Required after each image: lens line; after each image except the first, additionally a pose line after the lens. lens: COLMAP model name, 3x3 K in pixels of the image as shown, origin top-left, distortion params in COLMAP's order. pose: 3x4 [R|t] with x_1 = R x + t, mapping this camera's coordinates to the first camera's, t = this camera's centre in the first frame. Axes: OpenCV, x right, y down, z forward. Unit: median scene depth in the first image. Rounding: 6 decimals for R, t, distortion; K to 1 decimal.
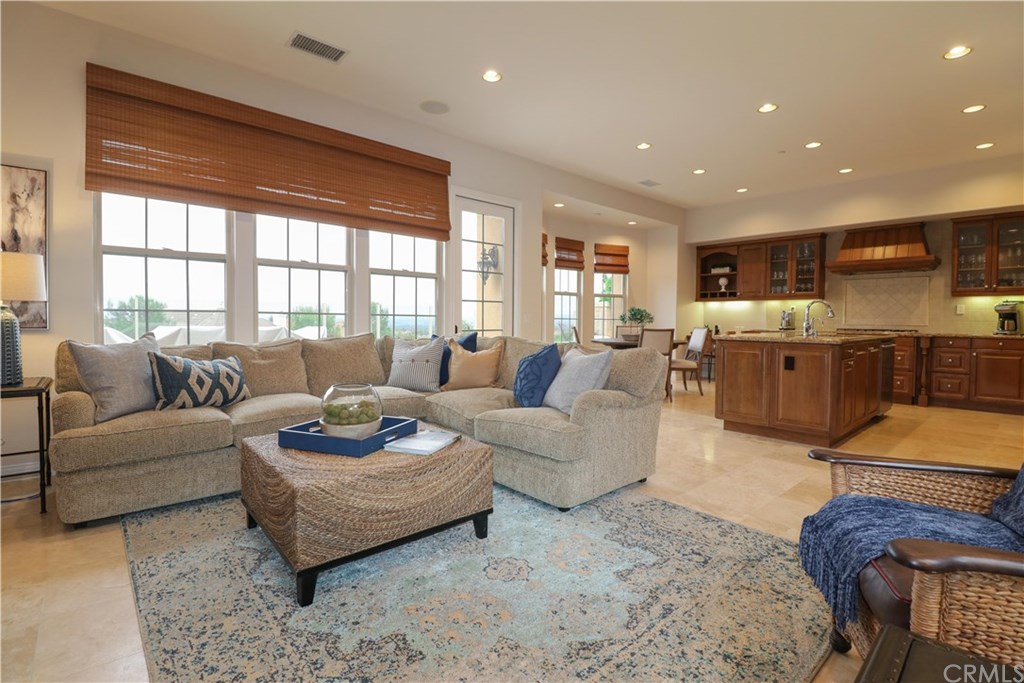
lens RADIAL K [[472.0, 0, 511.2], [0, 472.0, 332.3], [0, 0, 1]] dist [0.001633, -0.013051]
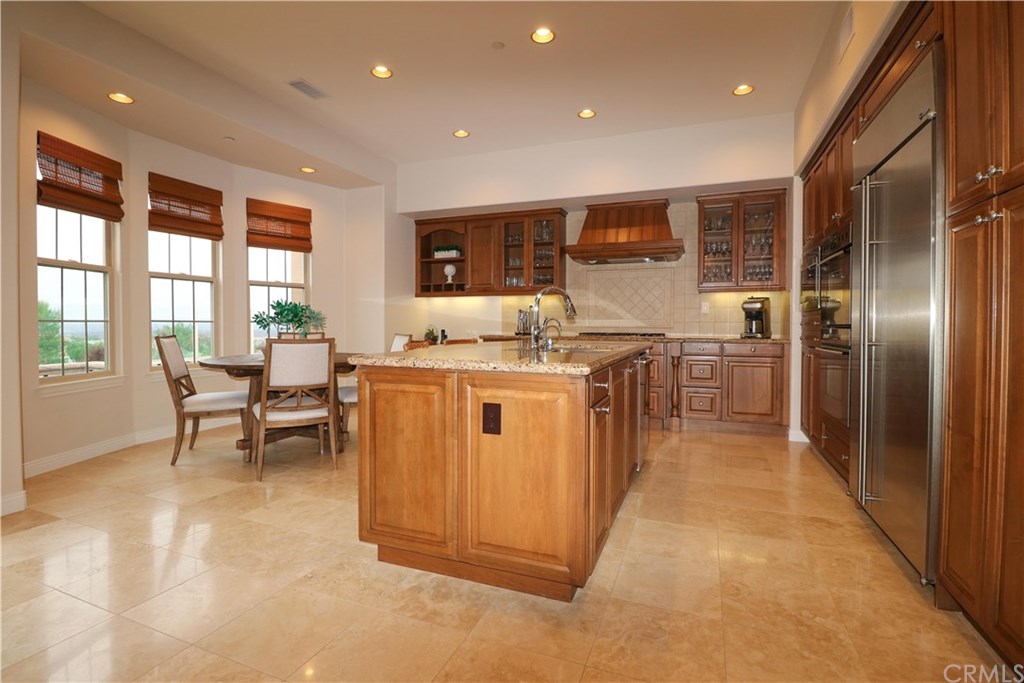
lens RADIAL K [[482.2, 0, 513.2], [0, 482.2, 330.2], [0, 0, 1]] dist [-0.000101, -0.015123]
pose [[0.892834, -0.013276, 0.450191, 0.222058], [0.017786, 0.999825, -0.005788, -0.008180], [-0.450035, 0.013175, 0.892914, 0.320157]]
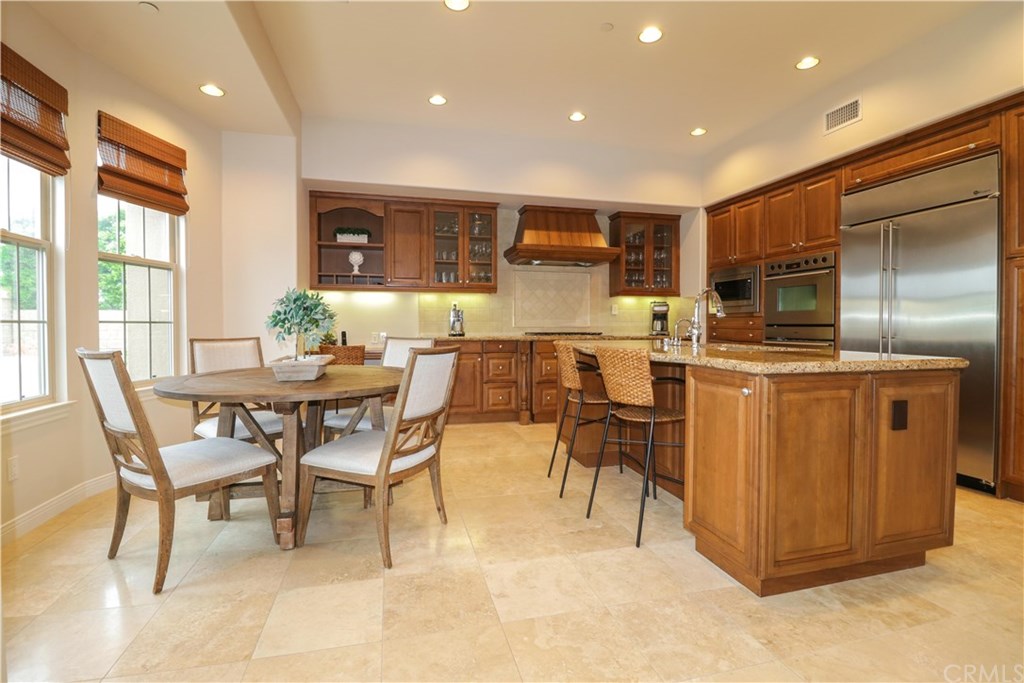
lens RADIAL K [[472.0, 0, 511.2], [0, 472.0, 332.3], [0, 0, 1]] dist [0.001633, -0.013051]
pose [[0.452458, -0.024896, 0.891438, 0.001550], [0.026768, 0.999539, 0.014329, -0.018454], [-0.891384, 0.017379, 0.452915, 0.621688]]
